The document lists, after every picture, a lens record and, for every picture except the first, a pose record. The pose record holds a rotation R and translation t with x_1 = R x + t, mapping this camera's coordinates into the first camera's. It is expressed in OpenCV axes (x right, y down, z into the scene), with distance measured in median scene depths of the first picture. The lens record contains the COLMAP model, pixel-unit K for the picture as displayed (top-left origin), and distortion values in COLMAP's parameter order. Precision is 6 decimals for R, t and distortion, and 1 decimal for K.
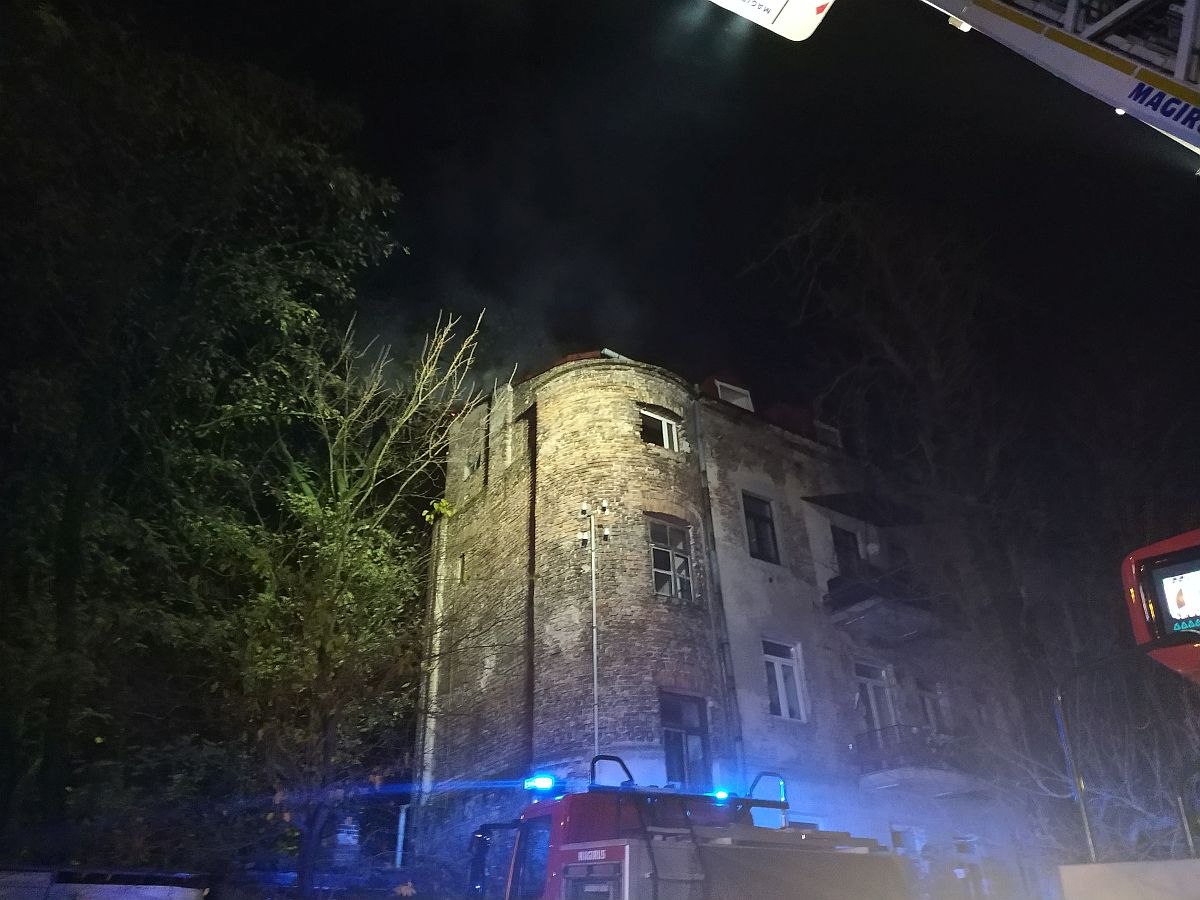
lens RADIAL K [[850.5, 0, 600.0], [0, 850.5, 450.0], [0, 0, 1]] dist [-0.004041, -0.004021]
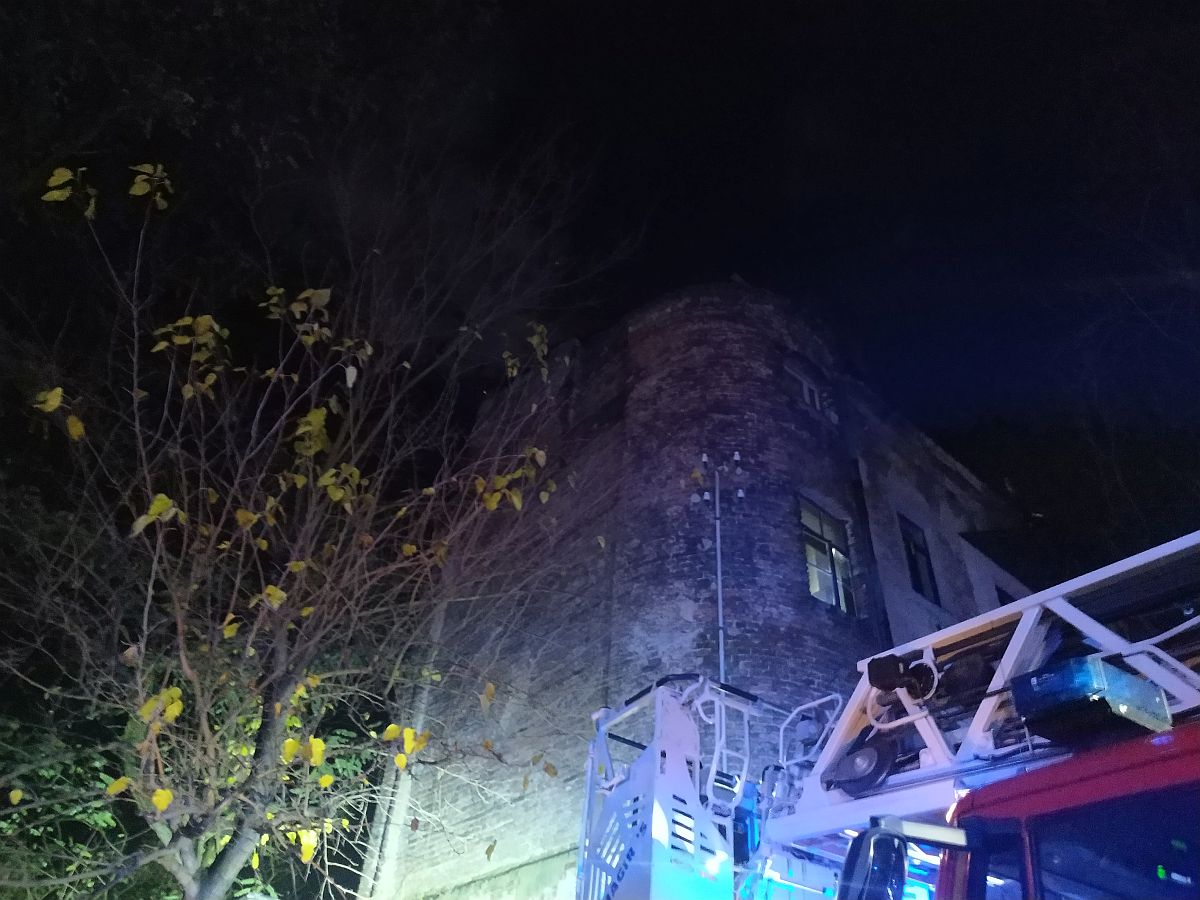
lens RADIAL K [[850.5, 0, 600.0], [0, 850.5, 450.0], [0, 0, 1]] dist [-0.004041, -0.004021]
pose [[0.990299, 0.138093, 0.015459, -0.108328], [-0.133935, 0.978228, -0.158528, 0.172896], [-0.037014, 0.154919, 0.987234, 0.341720]]
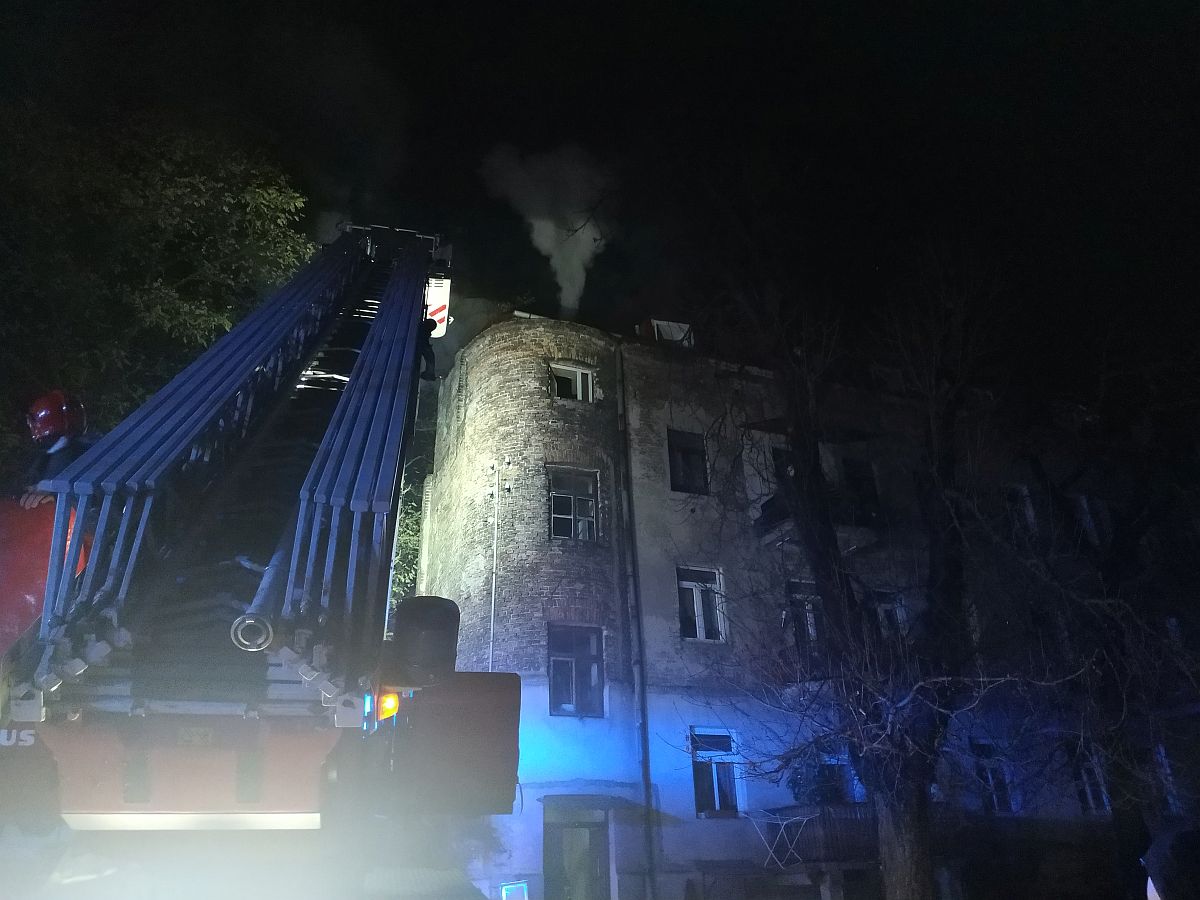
lens RADIAL K [[850.5, 0, 600.0], [0, 850.5, 450.0], [0, 0, 1]] dist [-0.004041, -0.004021]
pose [[0.976272, -0.100661, -0.191730, 0.325433], [0.118967, 0.989127, 0.086461, -0.028563], [0.180942, -0.107219, 0.977632, -0.046959]]
